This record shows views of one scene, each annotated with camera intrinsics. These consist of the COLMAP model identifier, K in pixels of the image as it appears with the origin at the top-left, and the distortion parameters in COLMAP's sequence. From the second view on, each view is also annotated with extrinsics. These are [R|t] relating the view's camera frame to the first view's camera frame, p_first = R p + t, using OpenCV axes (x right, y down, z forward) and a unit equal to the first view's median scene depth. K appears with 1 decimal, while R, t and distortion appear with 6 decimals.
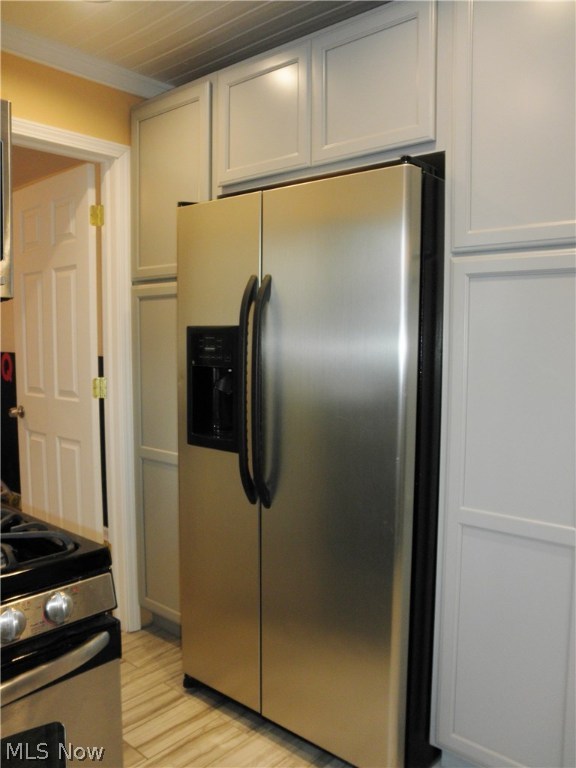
lens RADIAL K [[626.3, 0, 282.5], [0, 626.3, 390.7], [0, 0, 1]] dist [-0.132118, 0.112670]
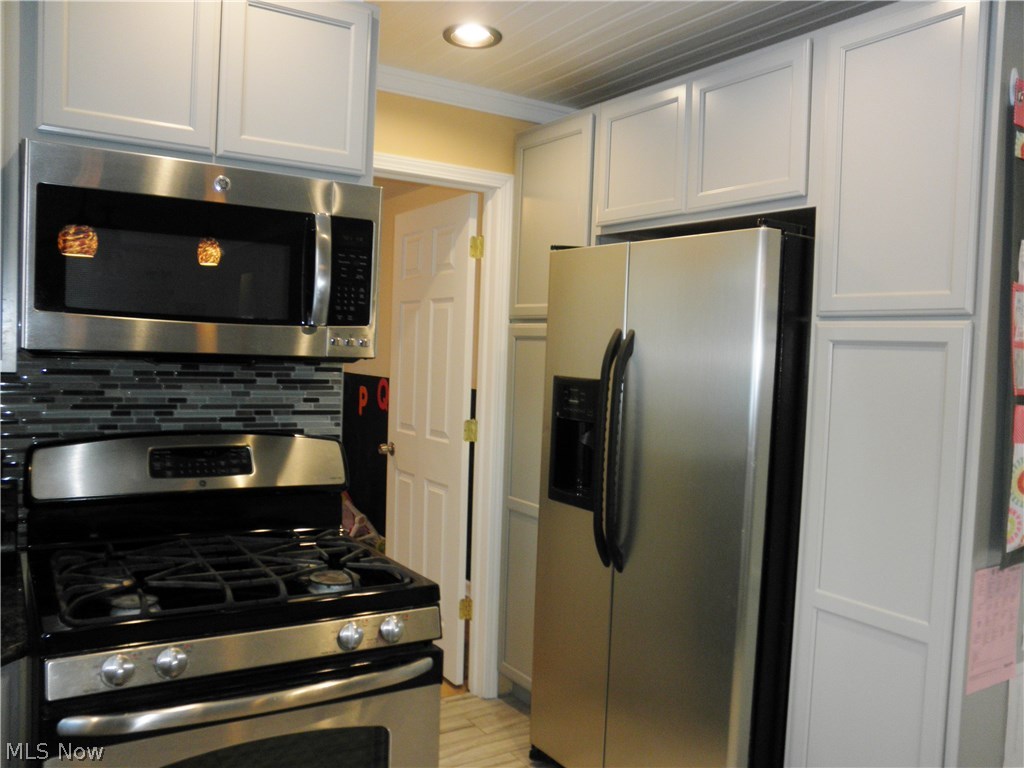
lens RADIAL K [[835.1, 0, 521.3], [0, 835.1, 389.2], [0, 0, 1]] dist [-0.132118, 0.112670]
pose [[0.963170, 0.046860, -0.264779, 0.130897], [-0.058545, 0.997621, -0.036409, -0.030424], [0.262443, 0.050570, 0.963621, -0.234360]]
